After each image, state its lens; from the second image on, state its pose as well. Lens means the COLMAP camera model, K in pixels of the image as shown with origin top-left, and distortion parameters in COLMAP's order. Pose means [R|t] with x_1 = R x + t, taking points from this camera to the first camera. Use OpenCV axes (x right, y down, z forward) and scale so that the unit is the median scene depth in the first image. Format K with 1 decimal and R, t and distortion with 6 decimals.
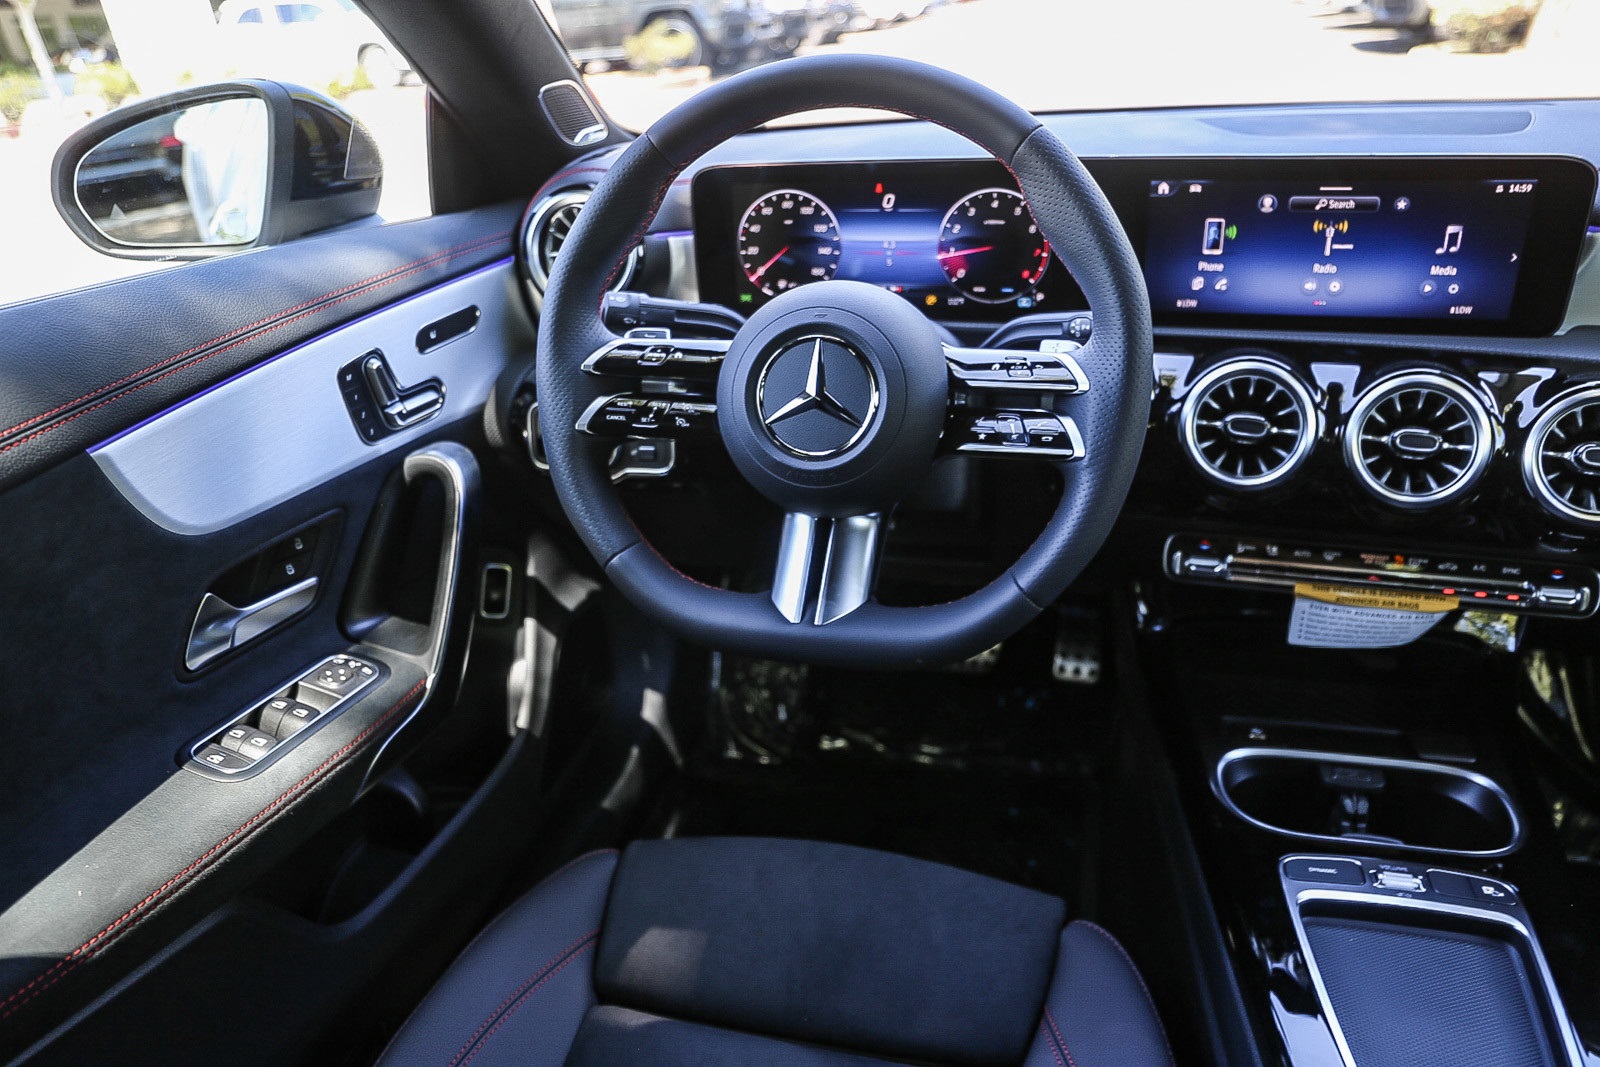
lens RADIAL K [[1103.8, 0, 800.9], [0, 1103.8, 541.1], [0, 0, 1]] dist [-0.095122, 0.068846]
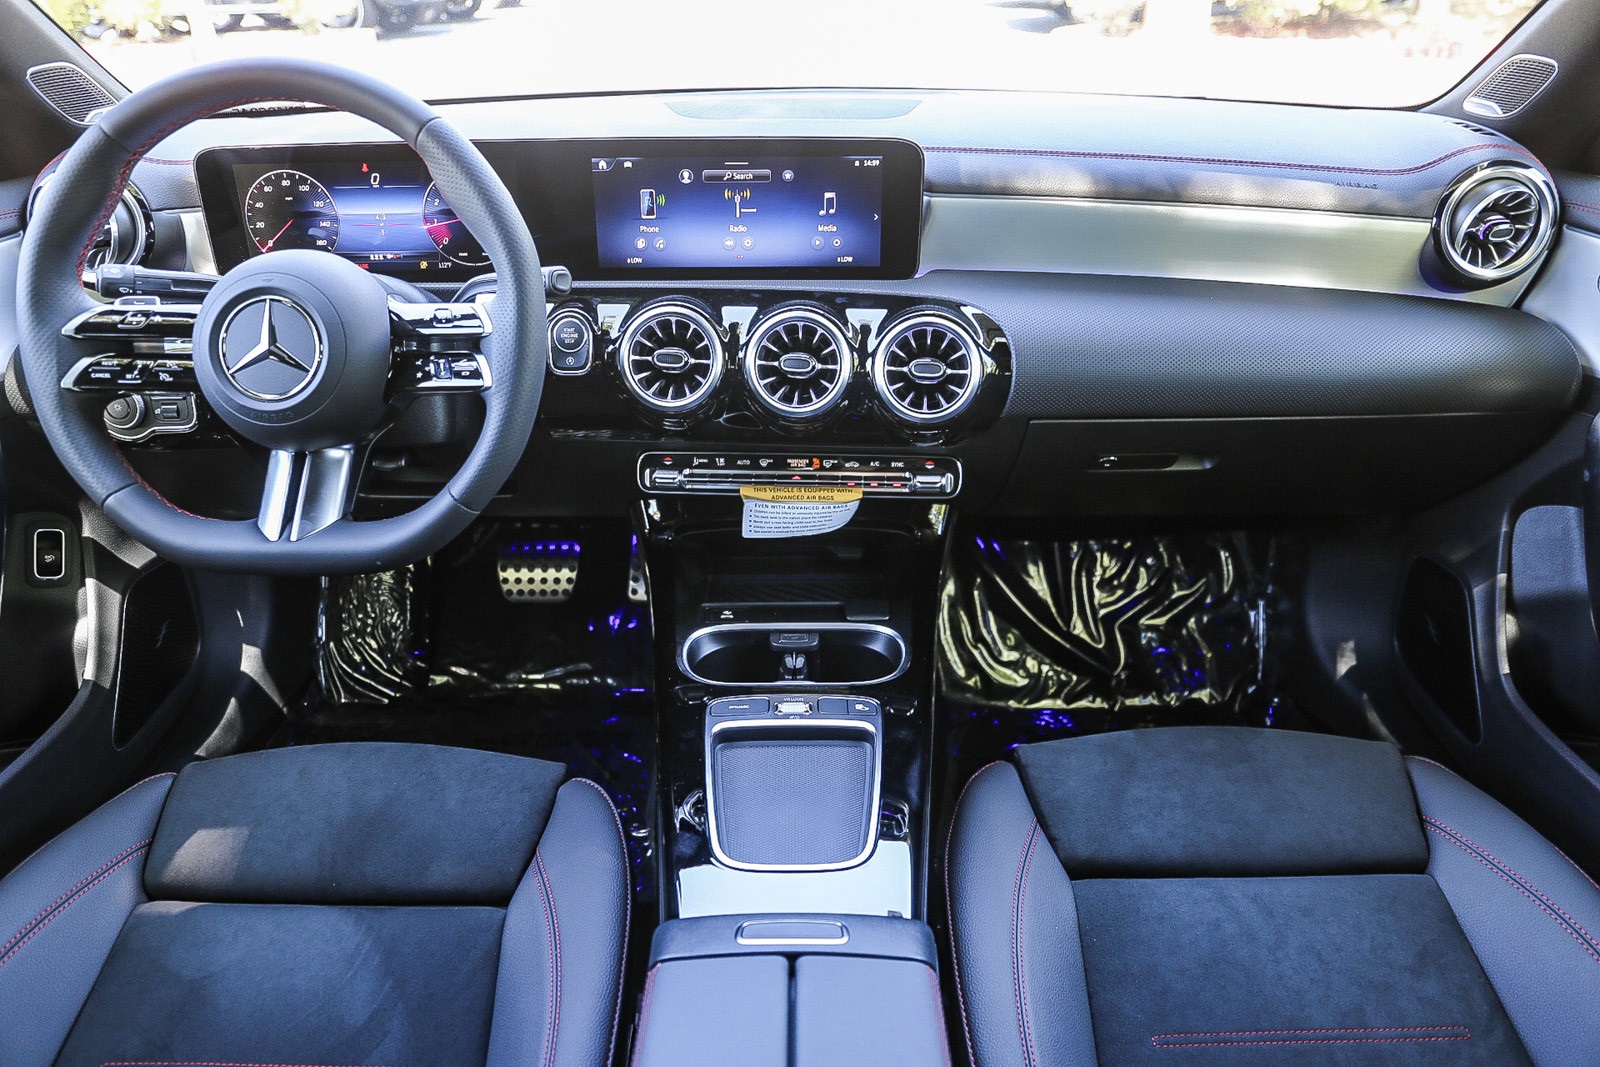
lens RADIAL K [[1103.8, 0, 800.9], [0, 1103.8, 541.1], [0, 0, 1]] dist [-0.095122, 0.068846]
pose [[0.966215, -0.076240, 0.246202, 0.218708], [0.069562, 0.996938, 0.035720, 0.061834], [-0.248171, -0.017386, 0.968560, -0.228363]]
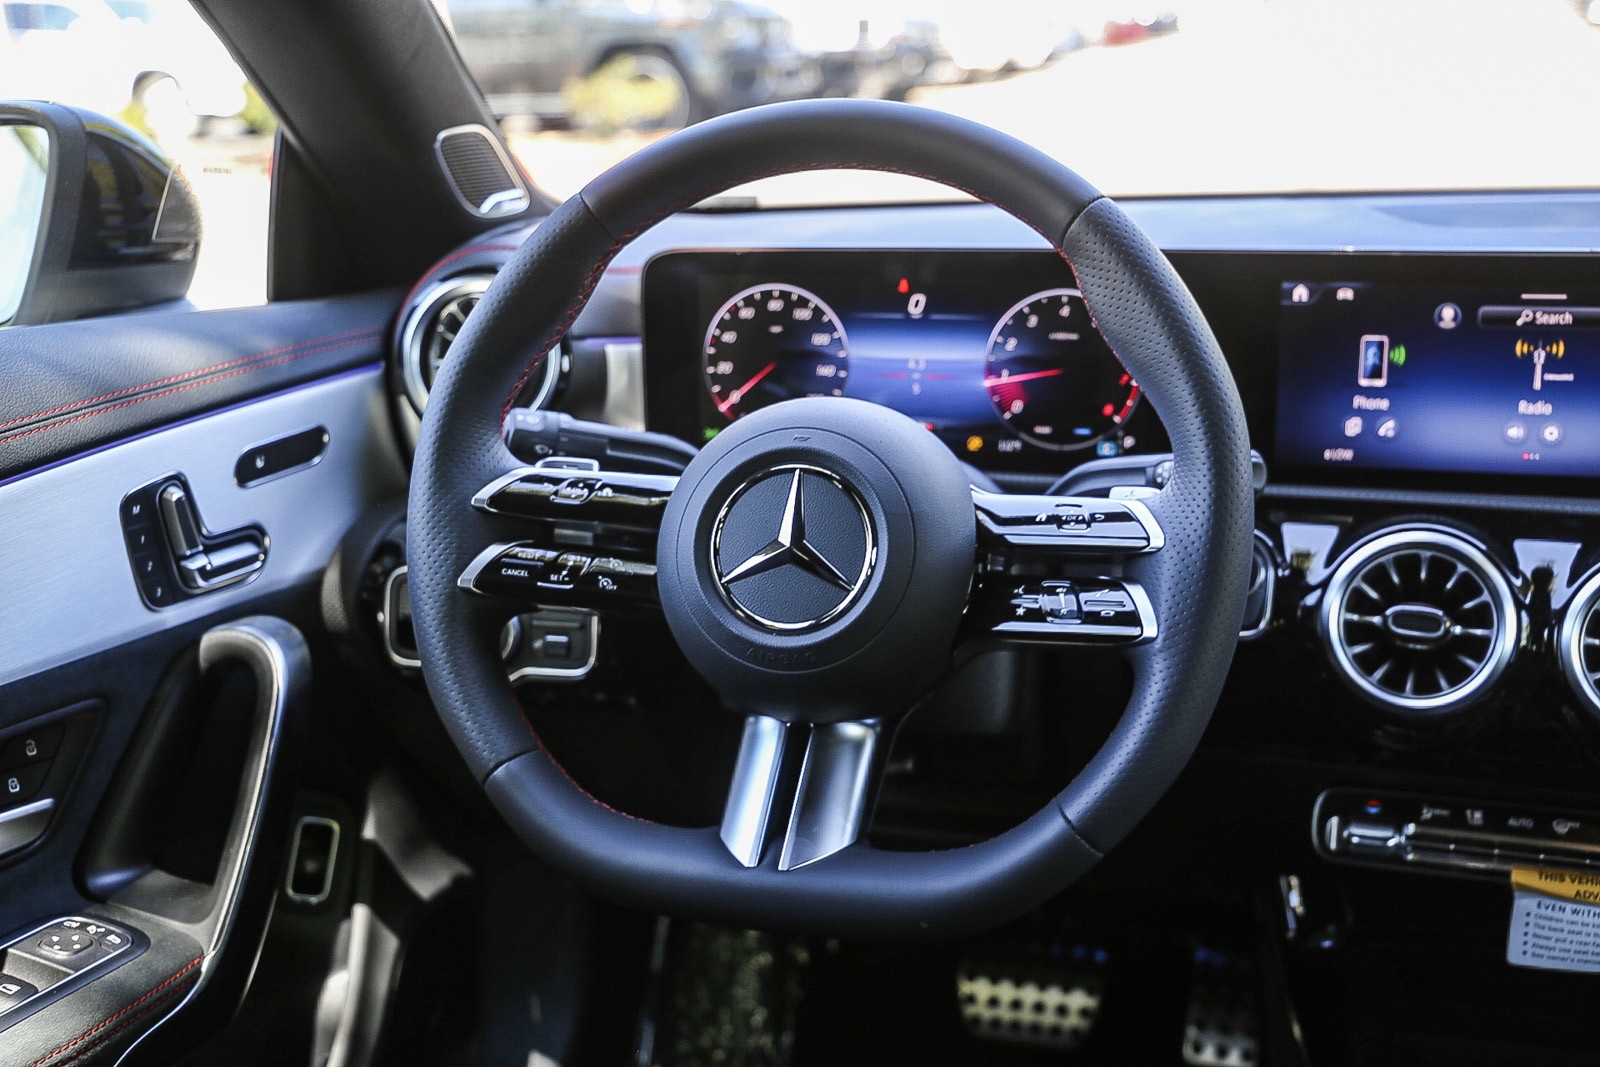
lens RADIAL K [[1865.5, 0, 800.0], [0, 1865.5, 533.5], [0, 0, 1]] dist [-0.002003, 0.073678]
pose [[0.999148, 0.037367, -0.017494, 0.033551], [-0.040120, 0.978849, -0.200611, 0.088357], [0.009628, 0.201142, 0.979515, -0.172566]]
